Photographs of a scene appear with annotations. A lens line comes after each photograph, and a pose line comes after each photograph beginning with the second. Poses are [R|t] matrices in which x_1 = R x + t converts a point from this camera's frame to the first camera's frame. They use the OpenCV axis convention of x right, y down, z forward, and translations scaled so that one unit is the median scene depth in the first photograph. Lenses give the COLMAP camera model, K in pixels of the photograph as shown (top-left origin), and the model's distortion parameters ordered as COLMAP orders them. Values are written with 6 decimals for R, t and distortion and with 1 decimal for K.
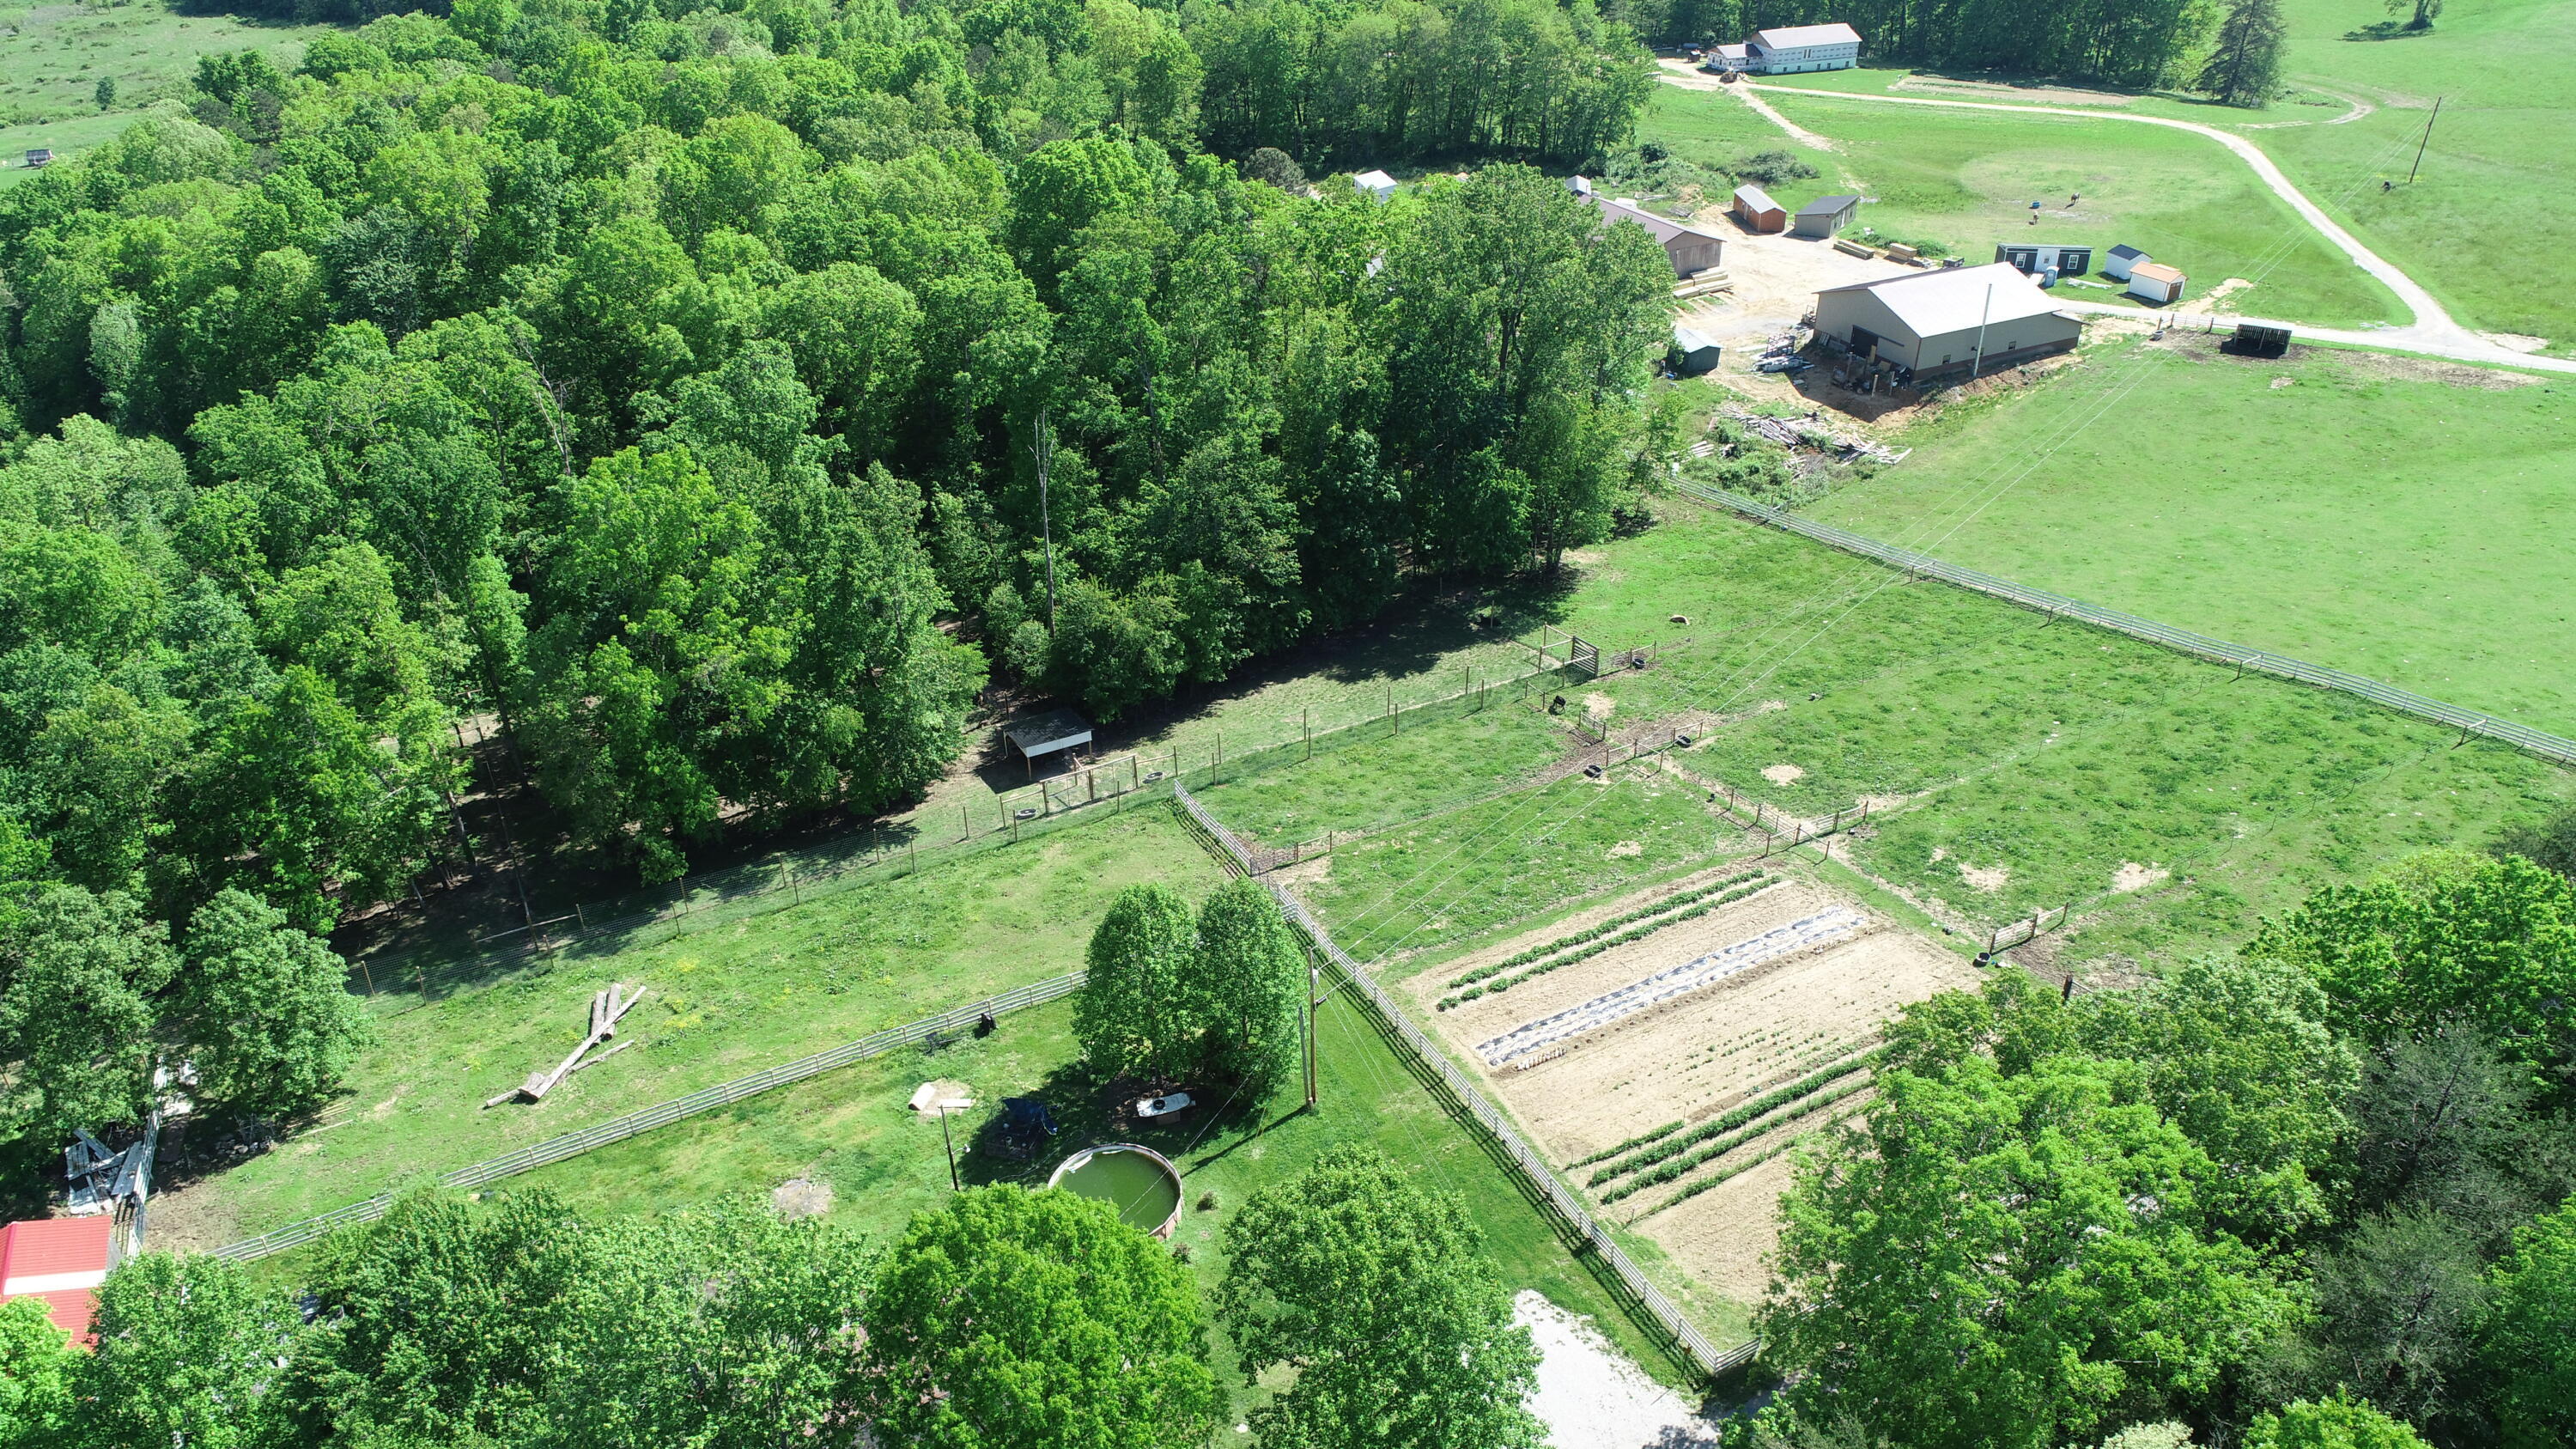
lens RADIAL K [[1736.5, 0, 1297.3], [0, 1736.5, 722.8], [0, 0, 1]] dist [0.002473, 0.002410]
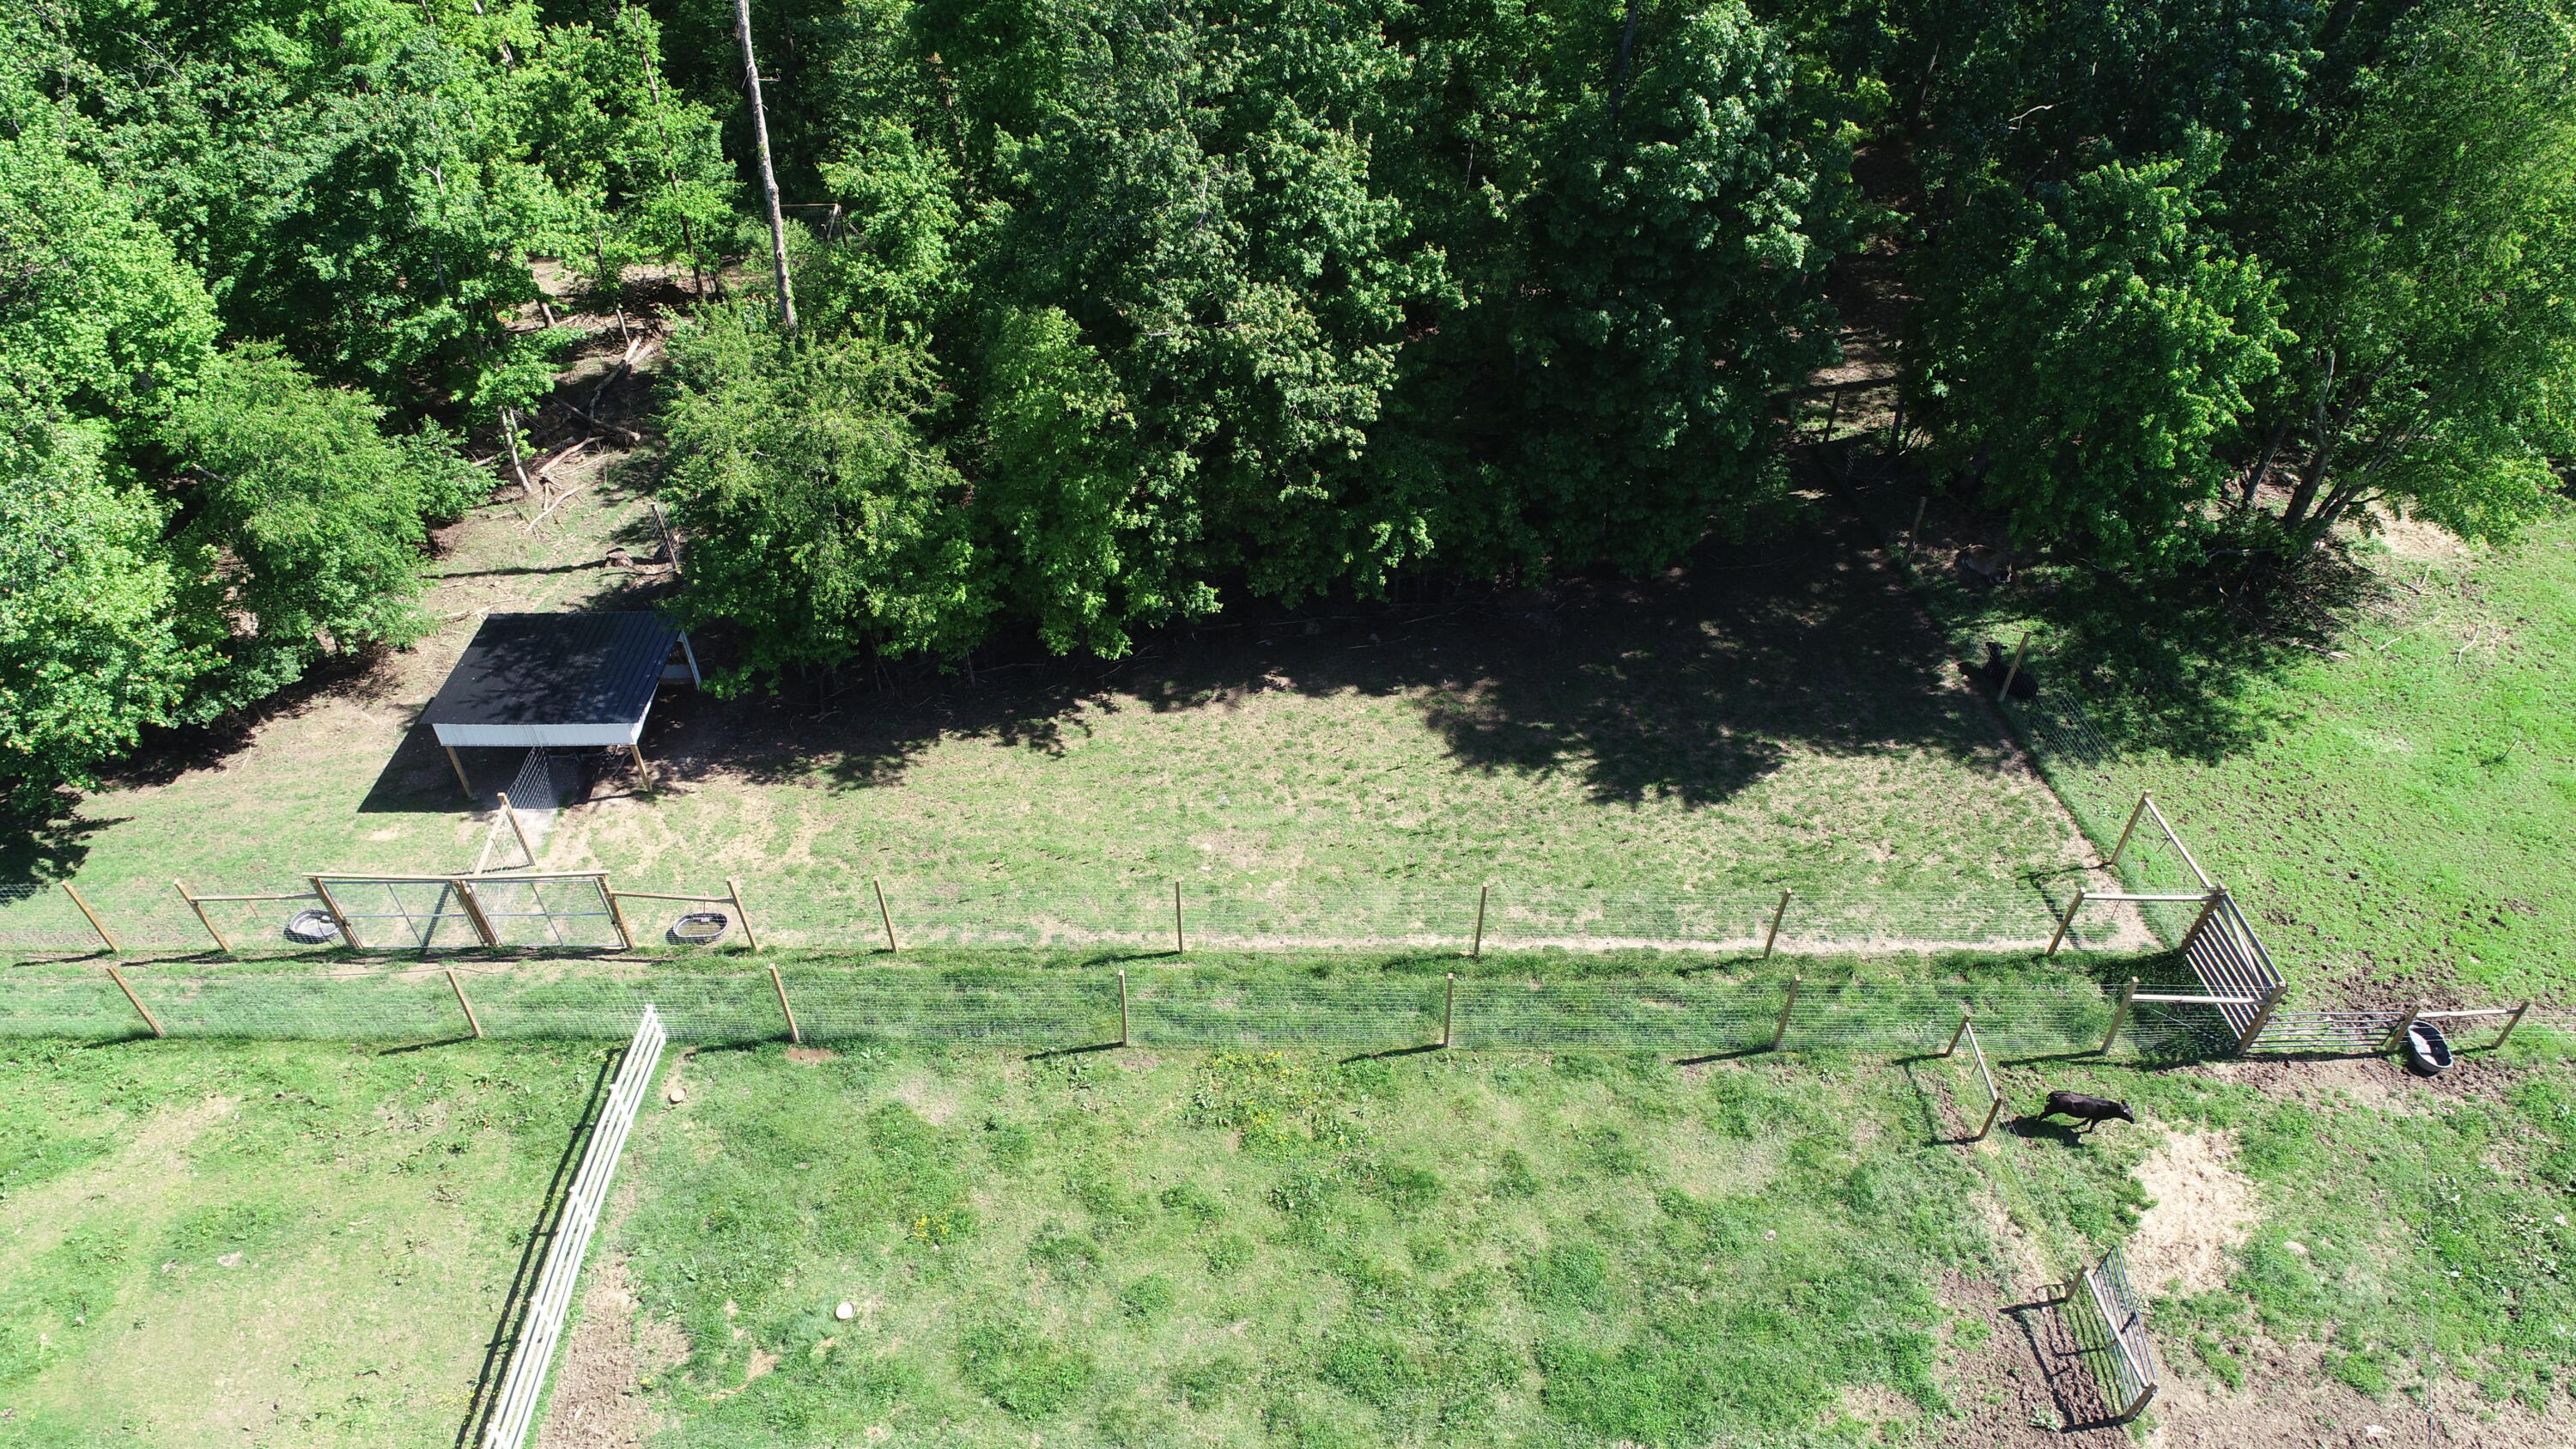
lens RADIAL K [[1737.4, 0, 1283.2], [0, 1737.4, 723.1], [0, 0, 1]] dist [0.002958, 0.001407]
pose [[0.884490, 0.336167, -0.323526, 0.157610], [-0.245655, 0.925079, 0.289626, -0.180548], [0.396649, -0.176696, 0.900804, 1.013955]]
